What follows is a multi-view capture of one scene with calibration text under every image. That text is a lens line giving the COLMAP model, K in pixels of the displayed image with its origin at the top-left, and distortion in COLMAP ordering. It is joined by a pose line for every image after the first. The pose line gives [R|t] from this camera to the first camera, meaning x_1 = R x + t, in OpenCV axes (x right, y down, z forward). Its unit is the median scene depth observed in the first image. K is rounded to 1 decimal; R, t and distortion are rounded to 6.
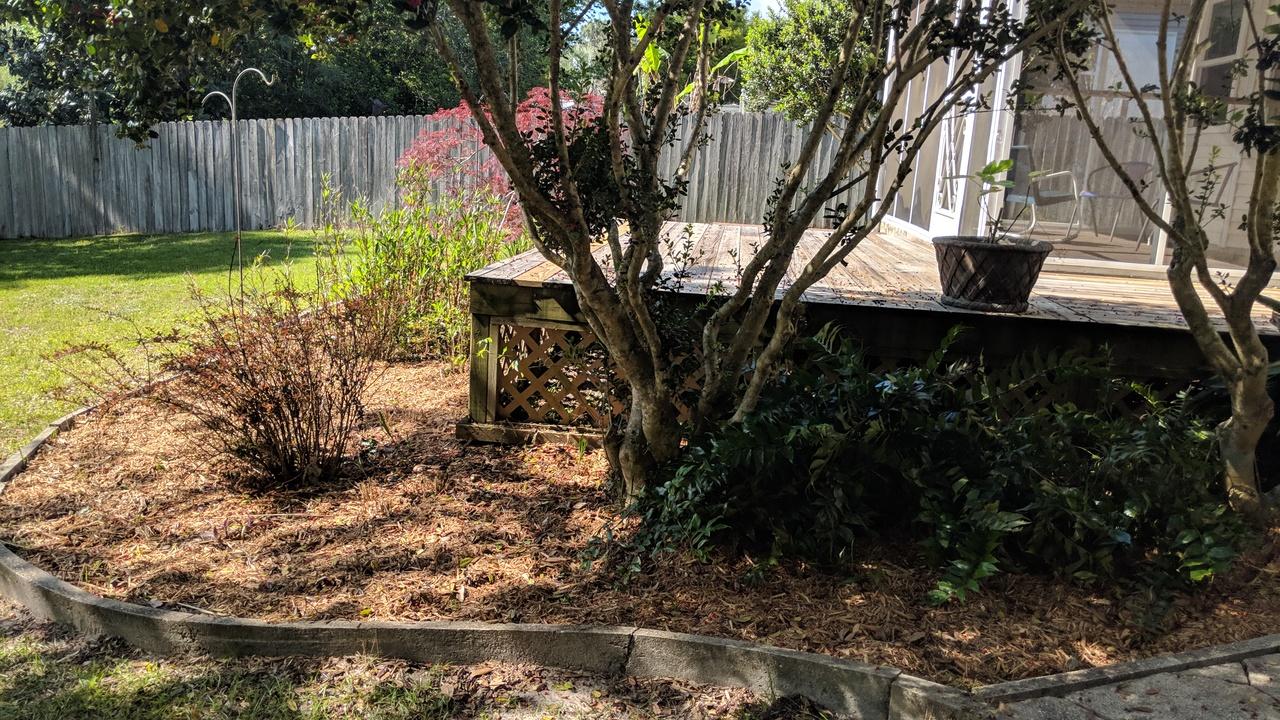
lens RADIAL K [[1014.4, 0, 602.0], [0, 1014.4, 347.4], [0, 0, 1]] dist [0.014040, -0.043702]
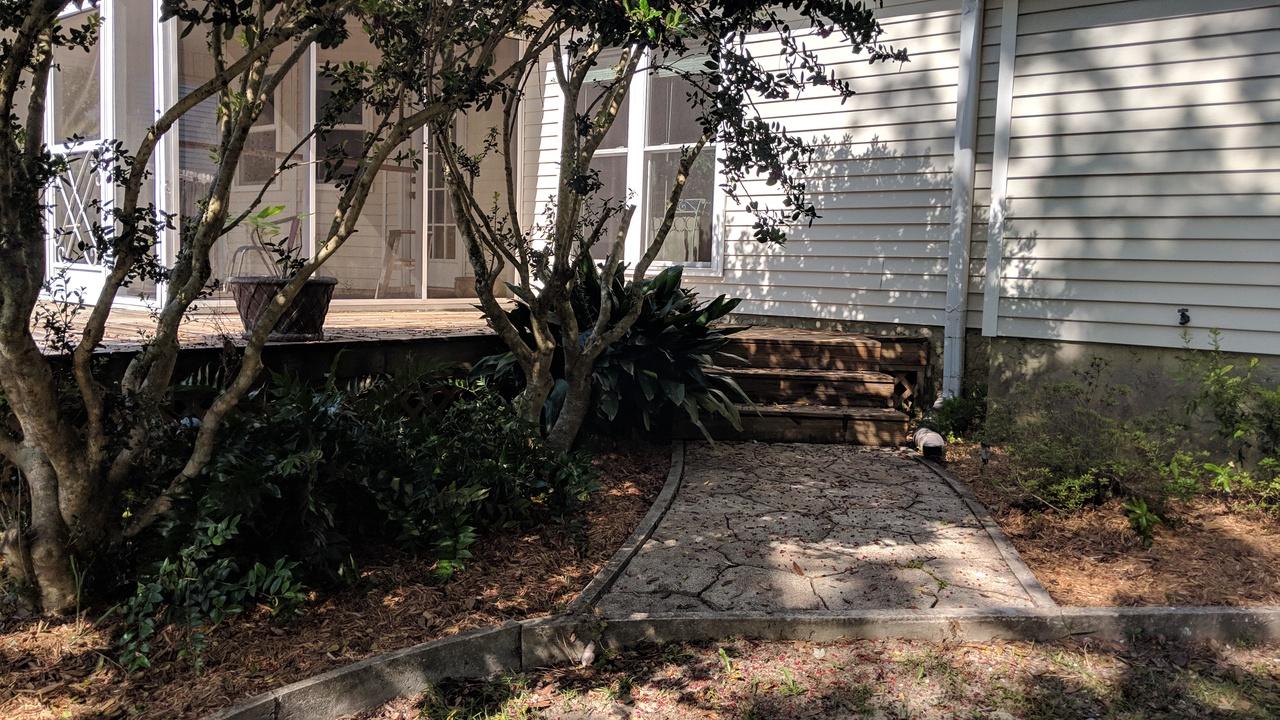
lens RADIAL K [[1014.4, 0, 620.5], [0, 1014.4, 357.9], [0, 0, 1]] dist [0.014040, -0.043702]
pose [[0.525653, -0.116186, 0.842728, -0.423702], [0.163369, 0.985978, 0.034034, 0.000306], [-0.834865, 0.119785, 0.537263, 0.164722]]
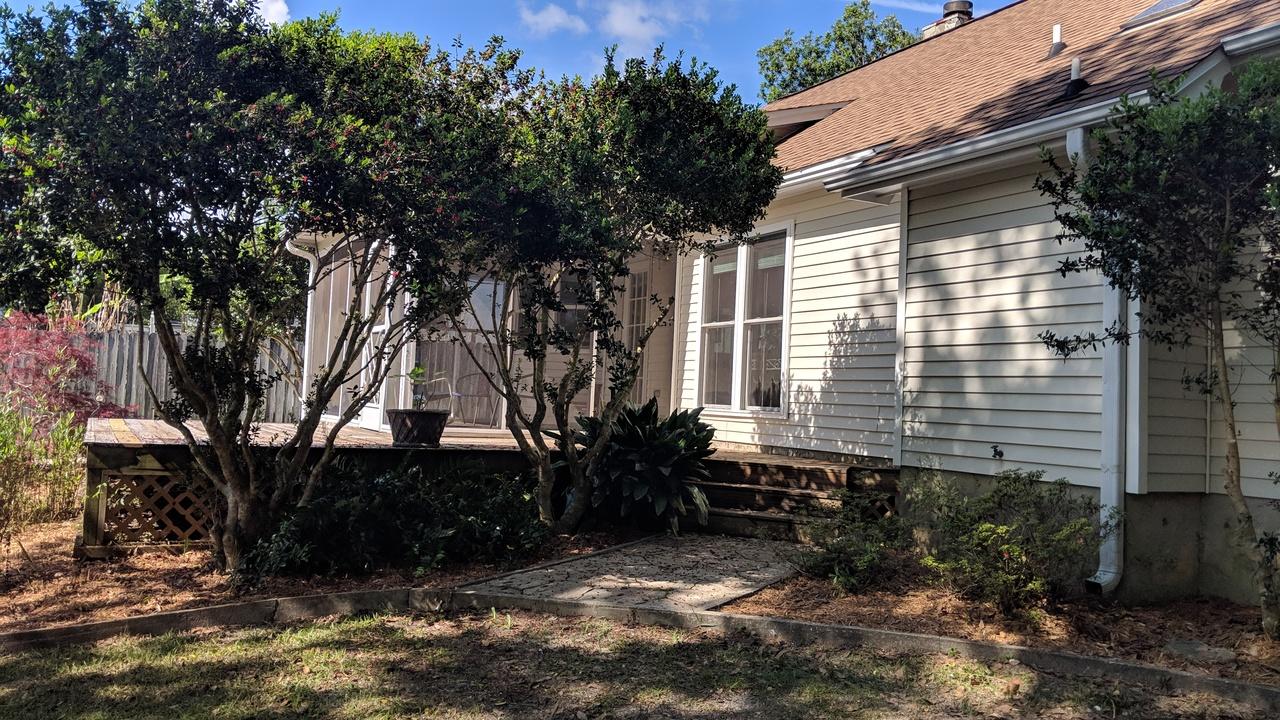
lens RADIAL K [[1014.4, 0, 640.2], [0, 1014.4, 346.4], [0, 0, 1]] dist [0.014040, -0.043702]
pose [[0.807552, 0.015485, 0.589592, -0.440590], [0.110738, 0.977896, -0.177360, 0.179121], [-0.579307, 0.208518, 0.787987, -0.815924]]
